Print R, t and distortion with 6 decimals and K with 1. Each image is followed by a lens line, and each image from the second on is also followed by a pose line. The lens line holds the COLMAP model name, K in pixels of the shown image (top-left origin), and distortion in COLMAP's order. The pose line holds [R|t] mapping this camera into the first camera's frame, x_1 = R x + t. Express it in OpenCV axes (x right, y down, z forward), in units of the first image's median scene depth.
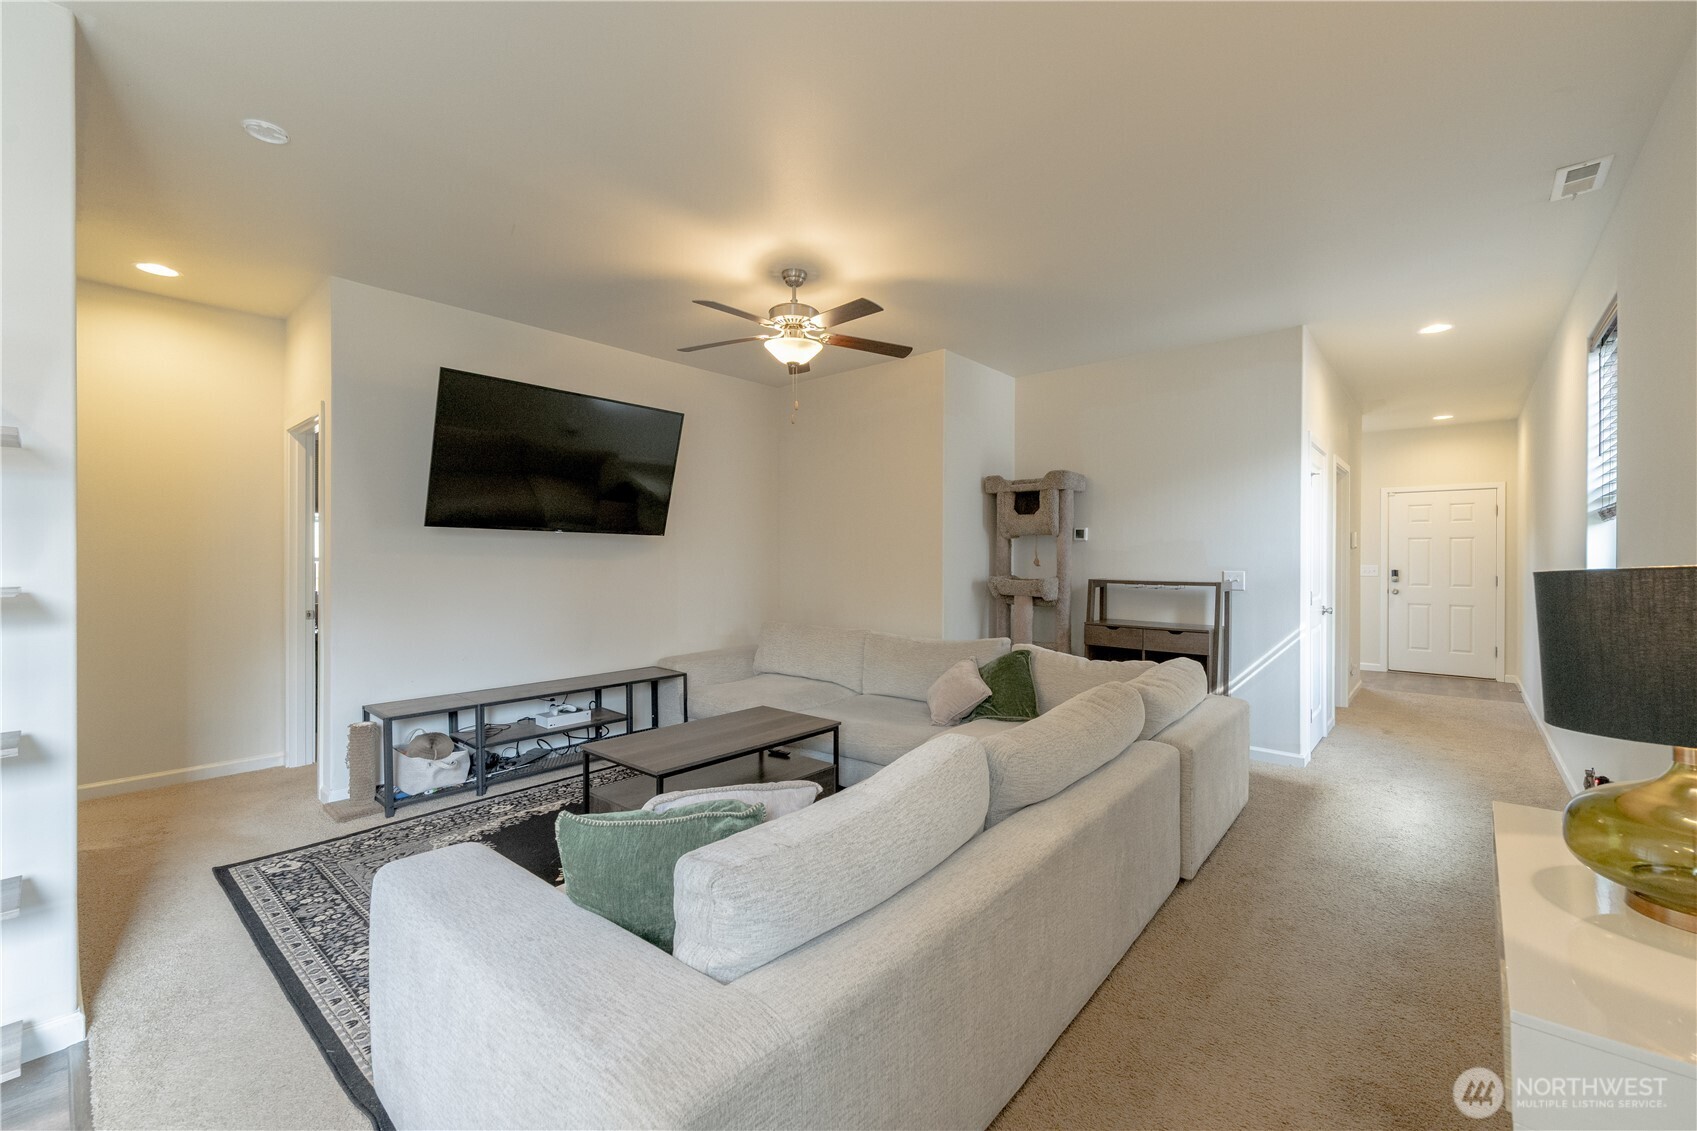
lens RADIAL K [[702.1, 0, 847.3], [0, 702.1, 560.2], [0, 0, 1]] dist [-0.001594, -0.000206]
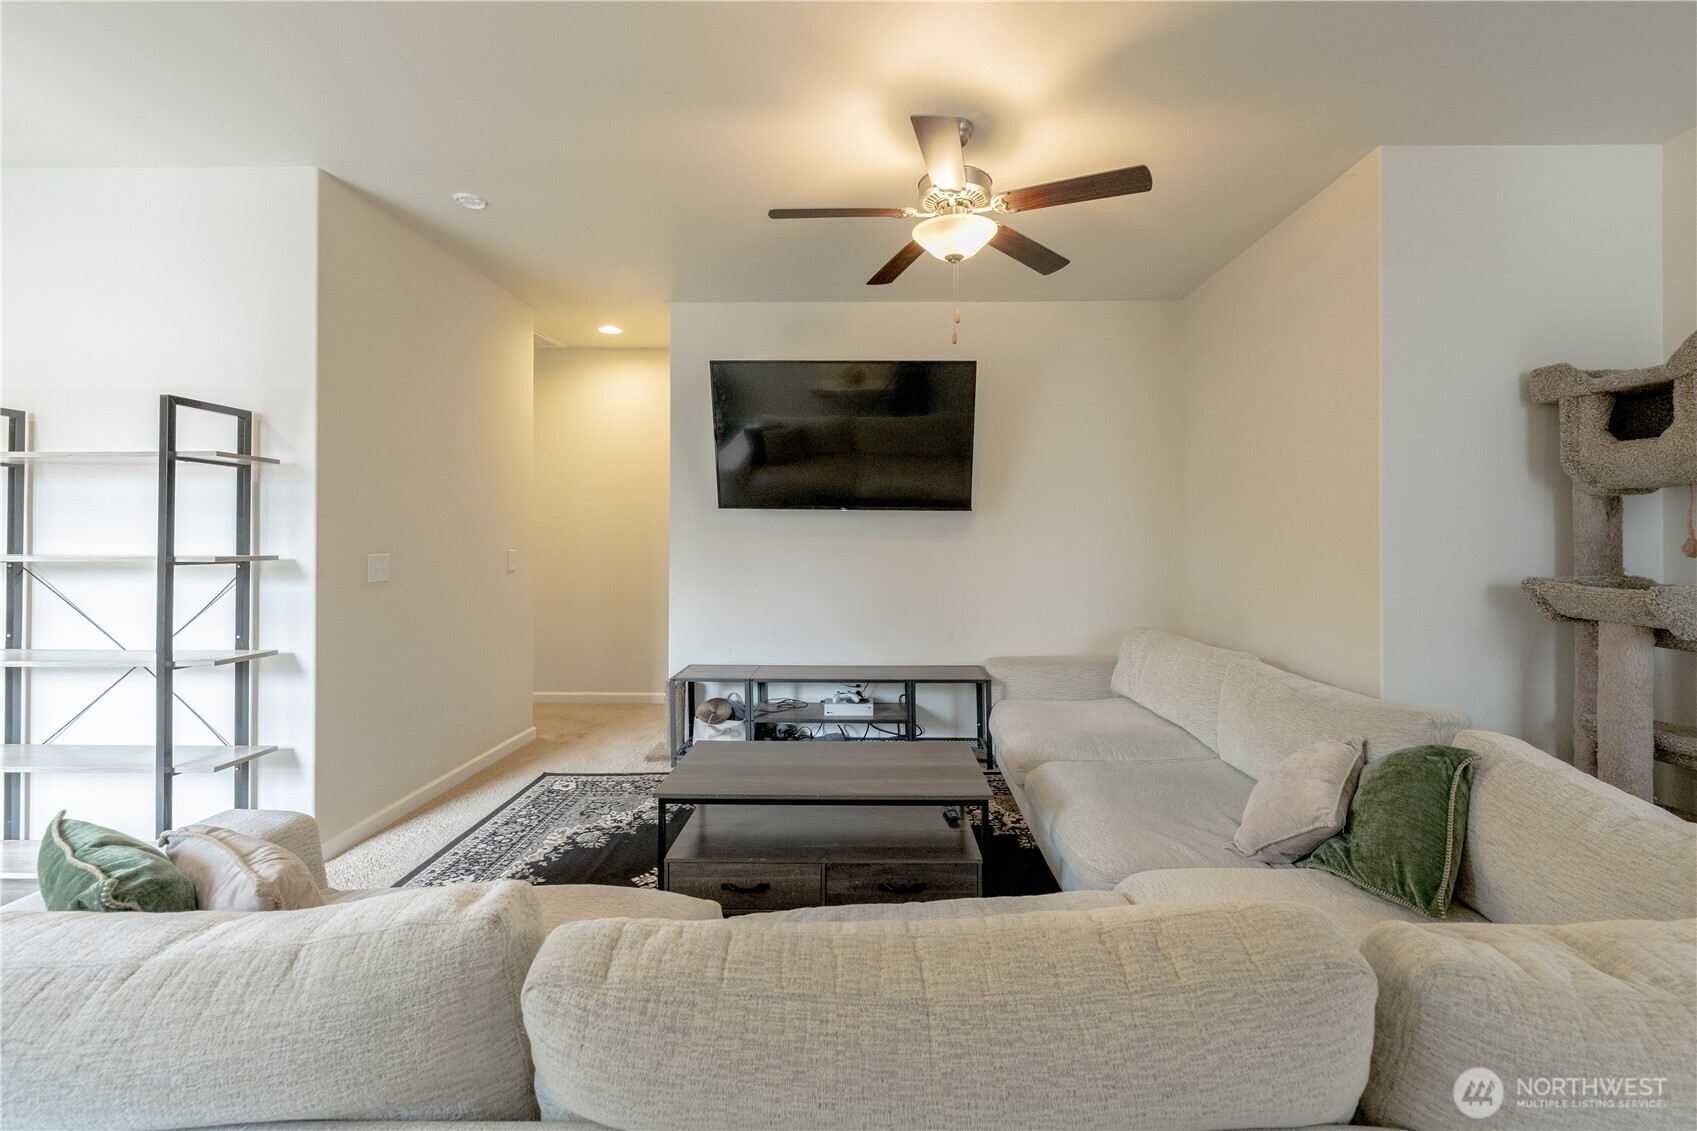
lens RADIAL K [[701.1, 0, 864.4], [0, 701.1, 526.1], [0, 0, 1]] dist [0.002390, -0.000015]
pose [[0.639321, -0.010792, -0.768864, 0.347866], [-0.003848, 0.999844, -0.017234, -0.001973], [0.768930, 0.013977, 0.639180, 0.428381]]
